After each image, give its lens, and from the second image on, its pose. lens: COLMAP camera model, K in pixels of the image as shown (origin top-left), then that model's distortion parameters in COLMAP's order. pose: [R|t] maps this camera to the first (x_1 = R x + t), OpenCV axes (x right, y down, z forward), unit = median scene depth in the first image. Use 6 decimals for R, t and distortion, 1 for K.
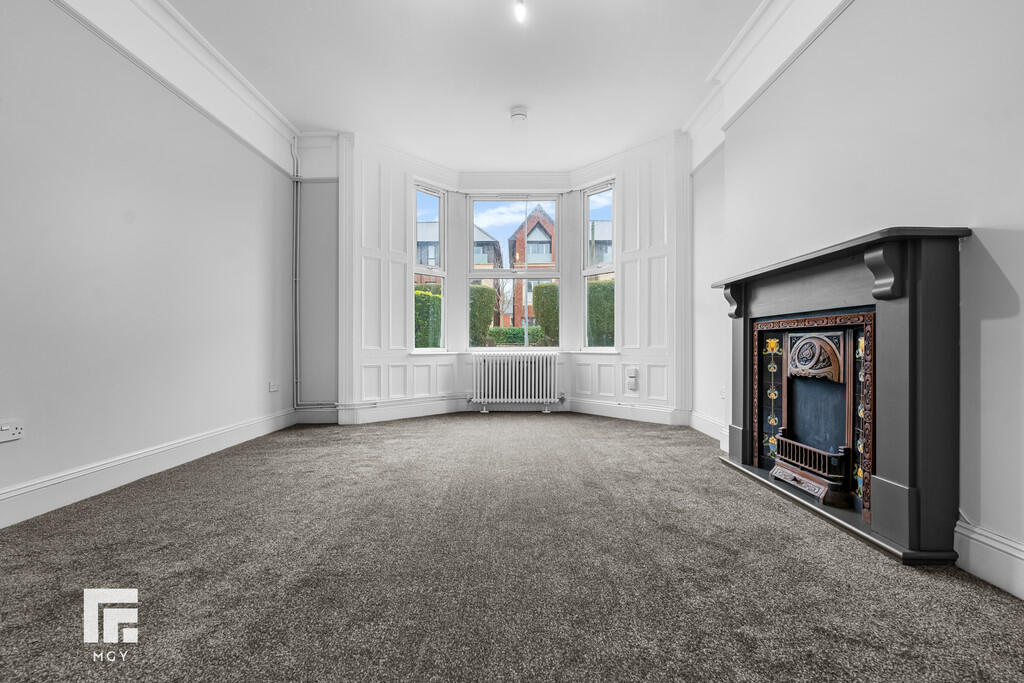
lens RADIAL K [[422.5, 0, 510.5], [0, 422.5, 343.3], [0, 0, 1]] dist [-0.001118, -0.000331]
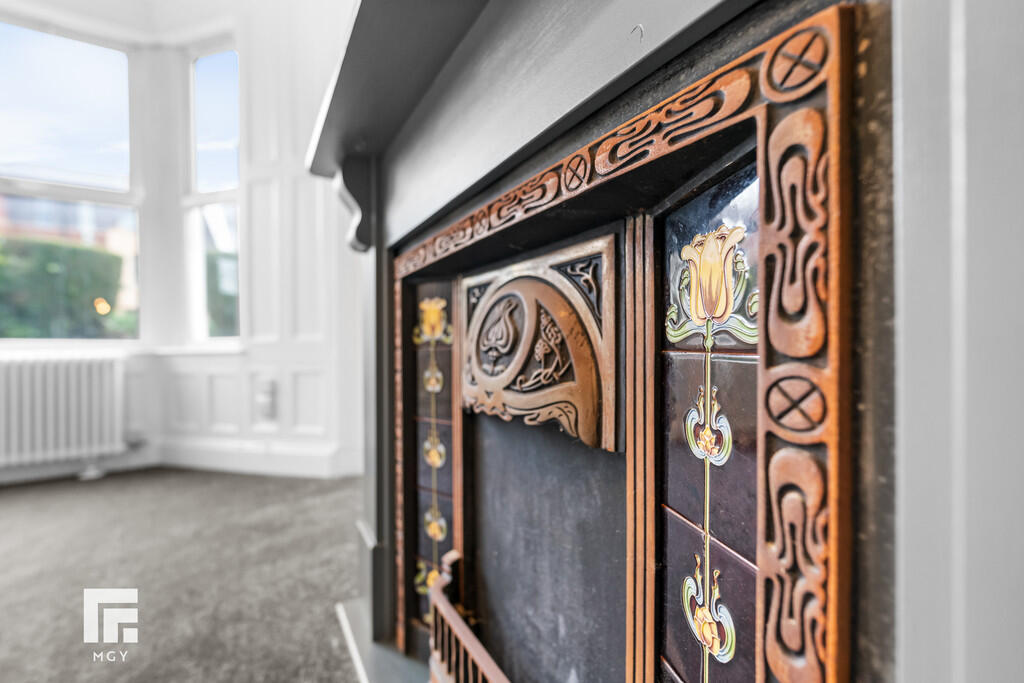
lens RADIAL K [[422.5, 0, 510.5], [0, 422.5, 343.3], [0, 0, 1]] dist [-0.001118, -0.000331]
pose [[0.853521, -0.009573, 0.520971, 0.497290], [0.008120, 0.999954, 0.005072, 0.025762], [-0.520996, -0.000099, 0.853559, 0.668934]]
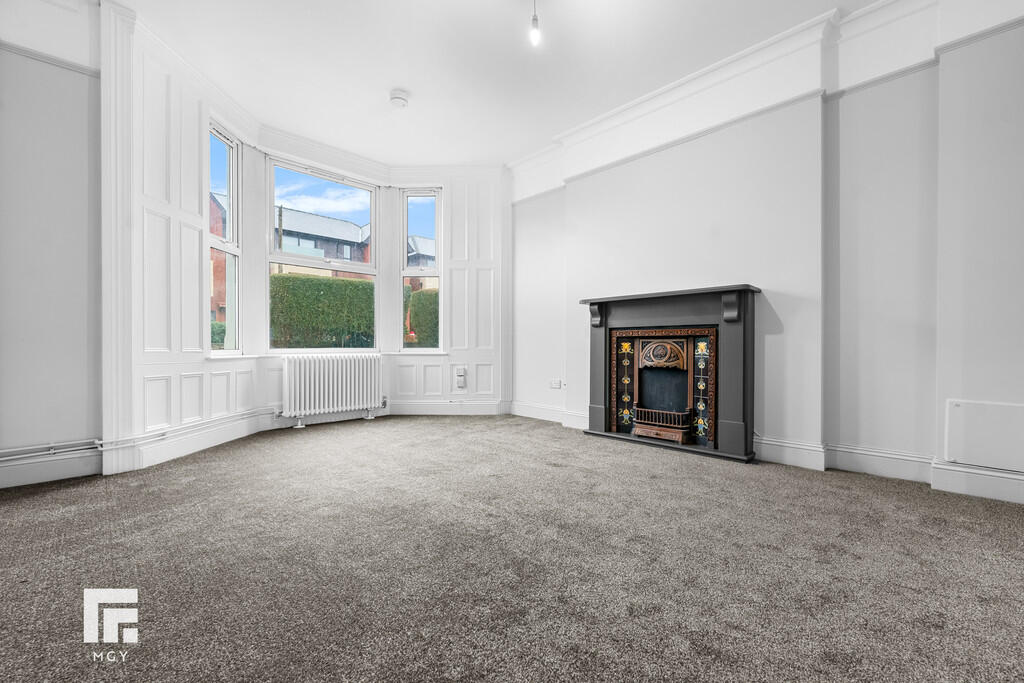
lens RADIAL K [[419.9, 0, 511.1], [0, 419.9, 348.0], [0, 0, 1]] dist [-0.000155, -0.000156]
pose [[0.708913, -0.001762, 0.705294, -0.700296], [-0.004840, 0.999961, 0.007363, -0.000607], [-0.705279, -0.008634, 0.708877, 0.253808]]
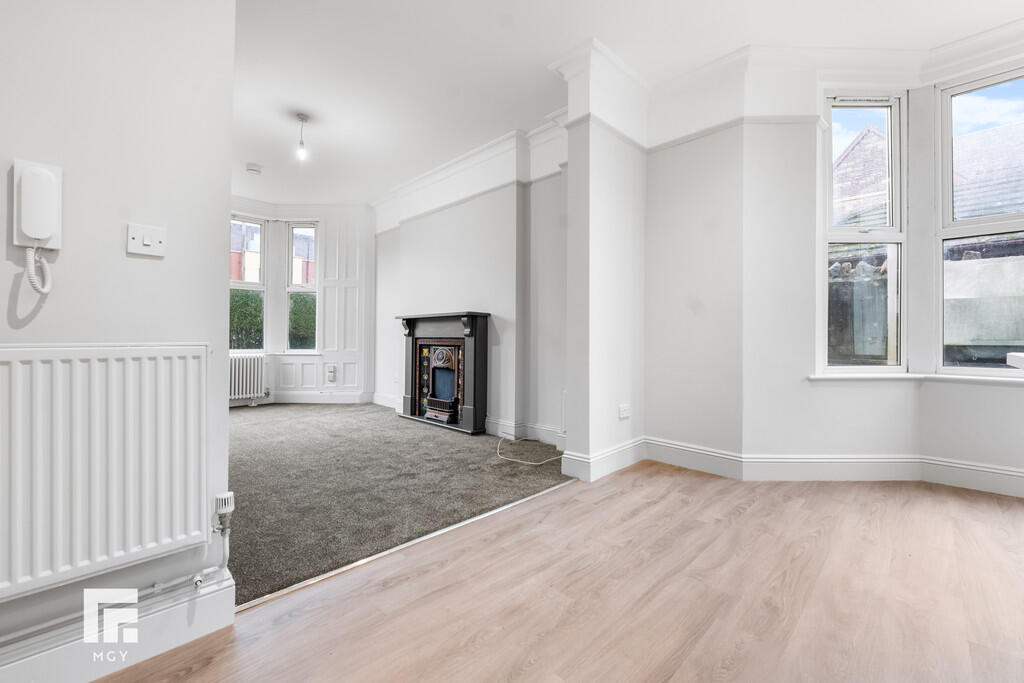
lens RADIAL K [[423.0, 0, 506.4], [0, 423.0, 334.1], [0, 0, 1]] dist [0.000599, -0.000026]
pose [[0.701693, 0.012846, 0.712364, -0.527648], [-0.010271, 0.999916, -0.007915, -0.067543], [-0.712406, -0.001763, 0.701766, -0.659559]]
